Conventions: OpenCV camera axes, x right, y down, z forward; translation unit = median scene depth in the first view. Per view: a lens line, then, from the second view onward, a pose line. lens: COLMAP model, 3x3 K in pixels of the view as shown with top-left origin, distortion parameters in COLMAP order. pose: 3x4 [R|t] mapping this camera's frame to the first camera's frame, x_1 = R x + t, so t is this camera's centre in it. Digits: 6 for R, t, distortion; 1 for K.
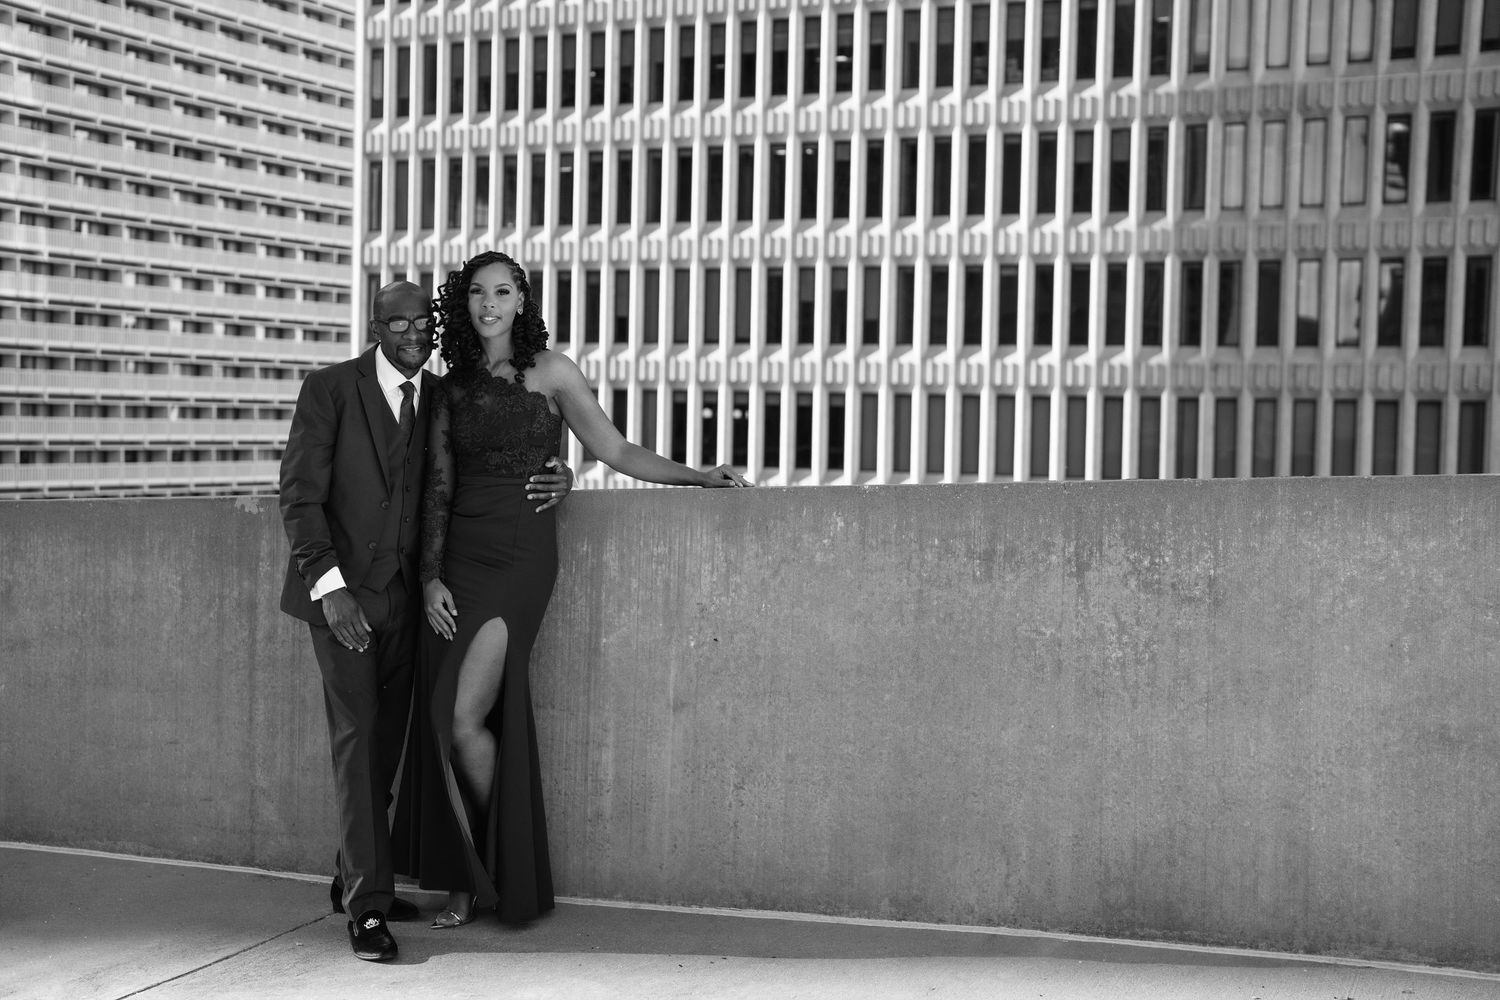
lens RADIAL K [[2163.6, 0, 750.0], [0, 2163.6, 500.0], [0, 0, 1]] dist [-0.016064, 0.071391]
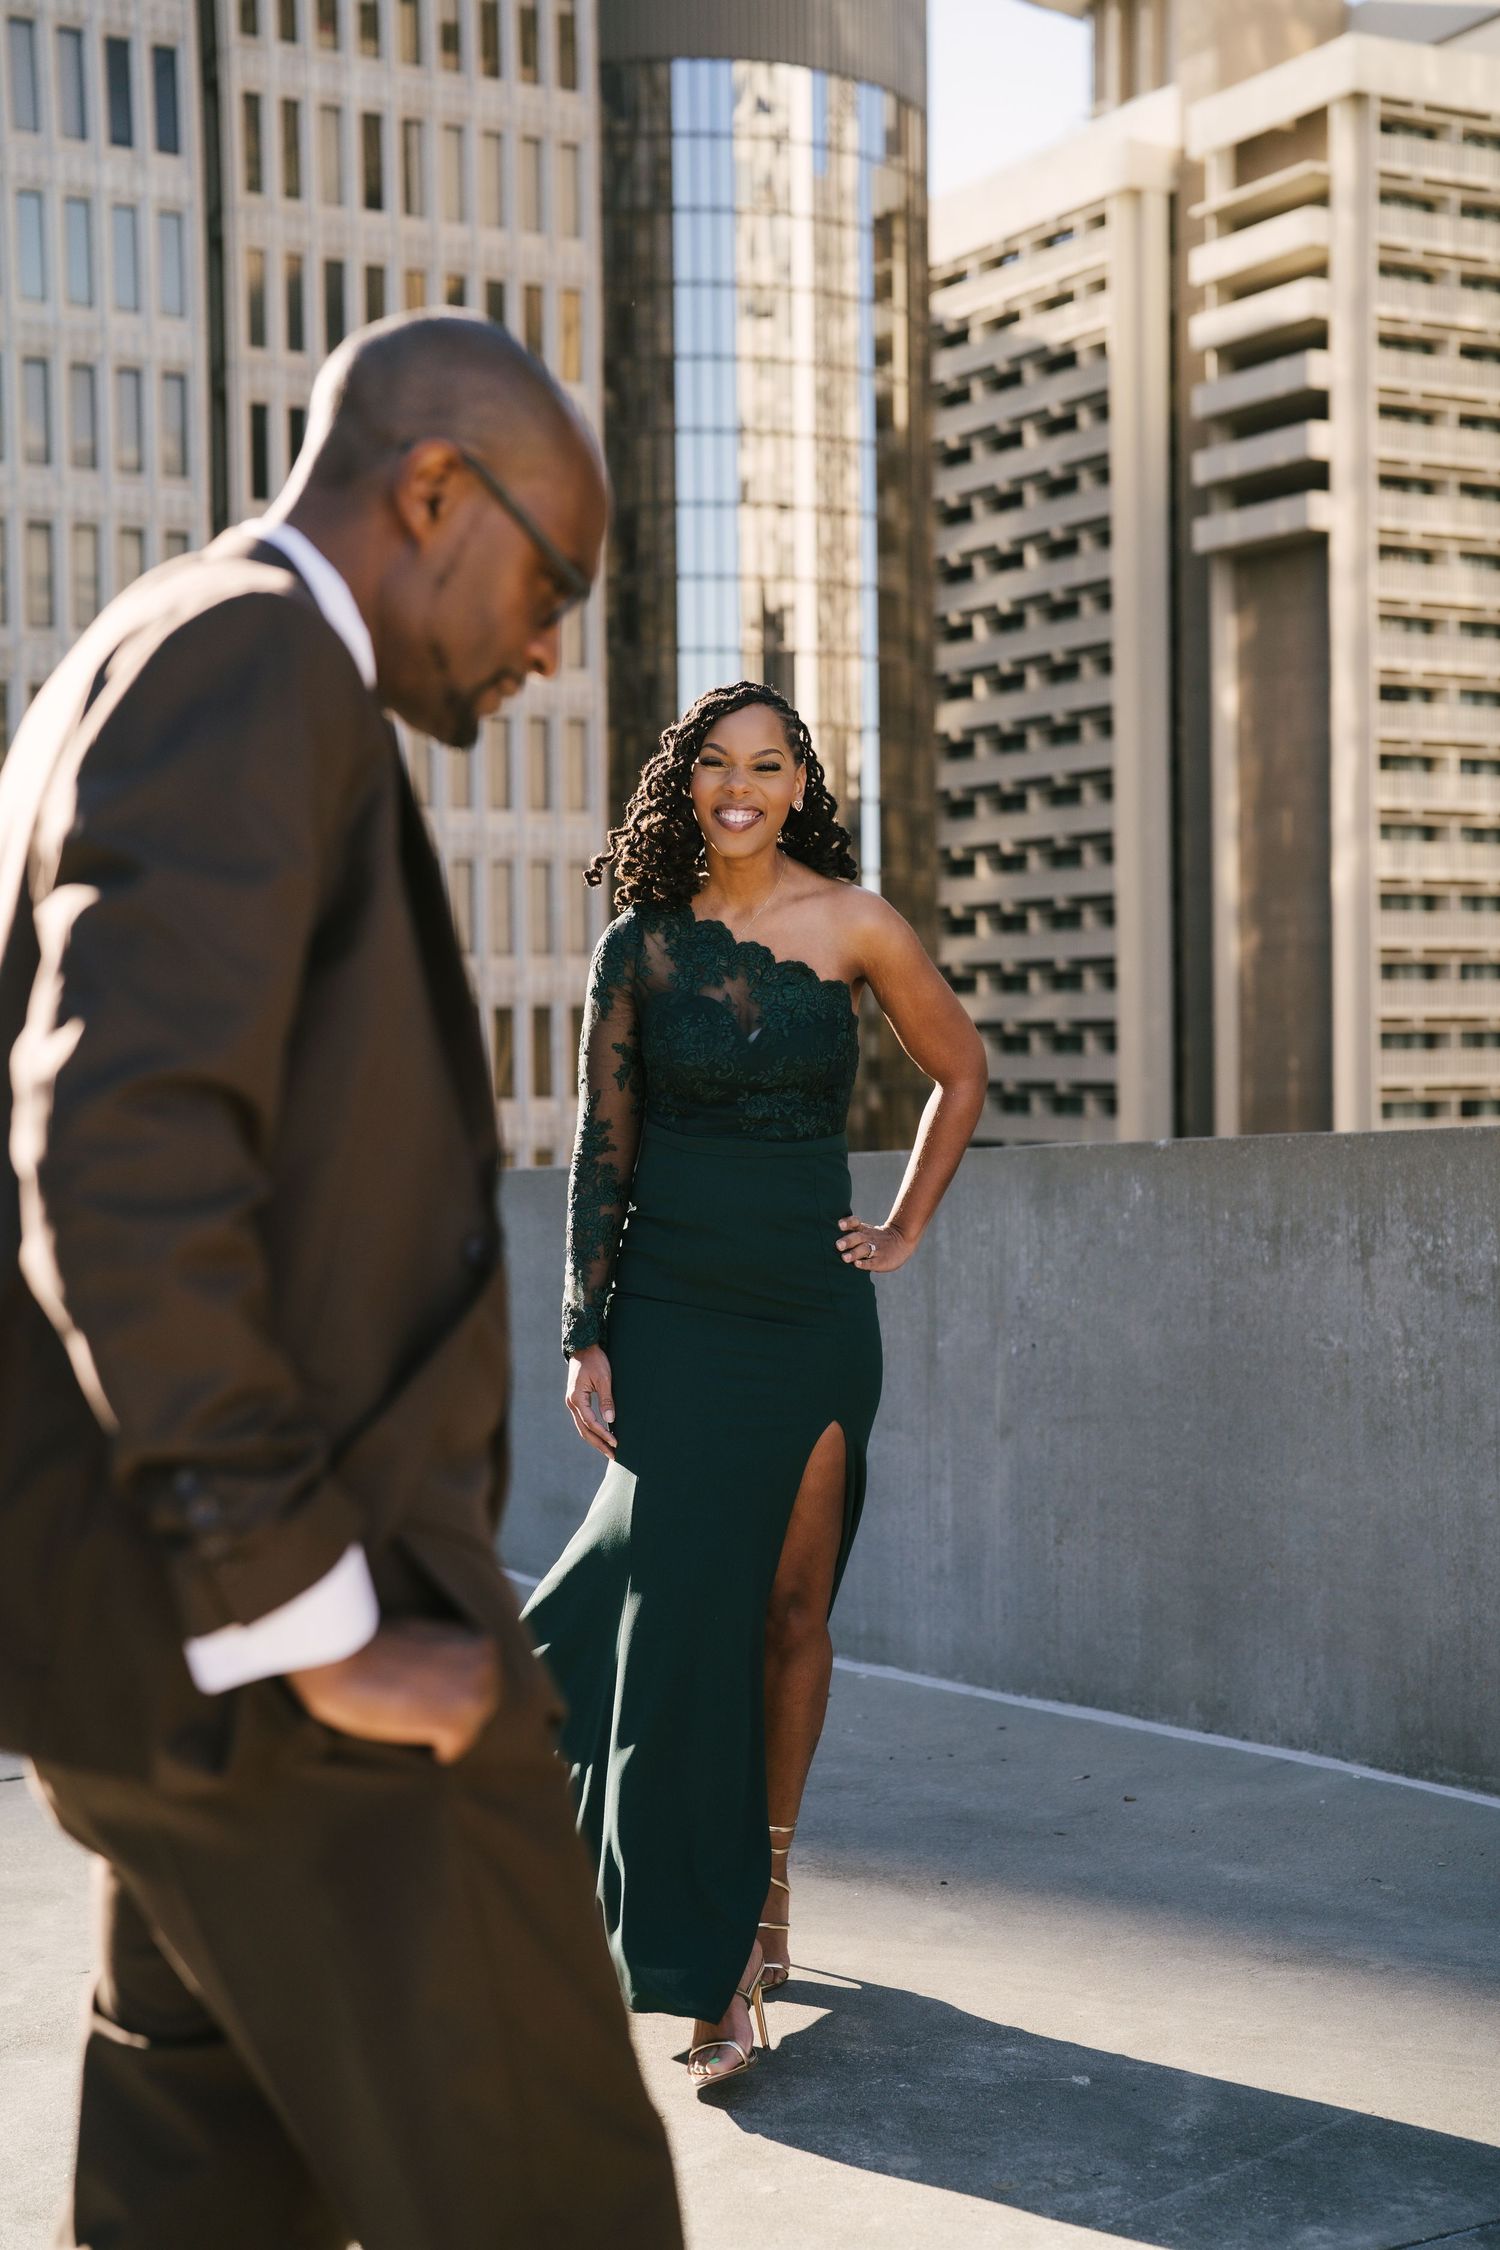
lens RADIAL K [[3245.4, 0, 750.0], [0, 3245.4, 1125.0], [0, 0, 1]] dist [-0.016064, 0.071391]
pose [[0.820384, -0.015754, -0.571596, 0.587016], [0.008422, 0.999845, -0.015470, 0.004283], [0.571752, 0.007877, 0.820389, 0.008288]]
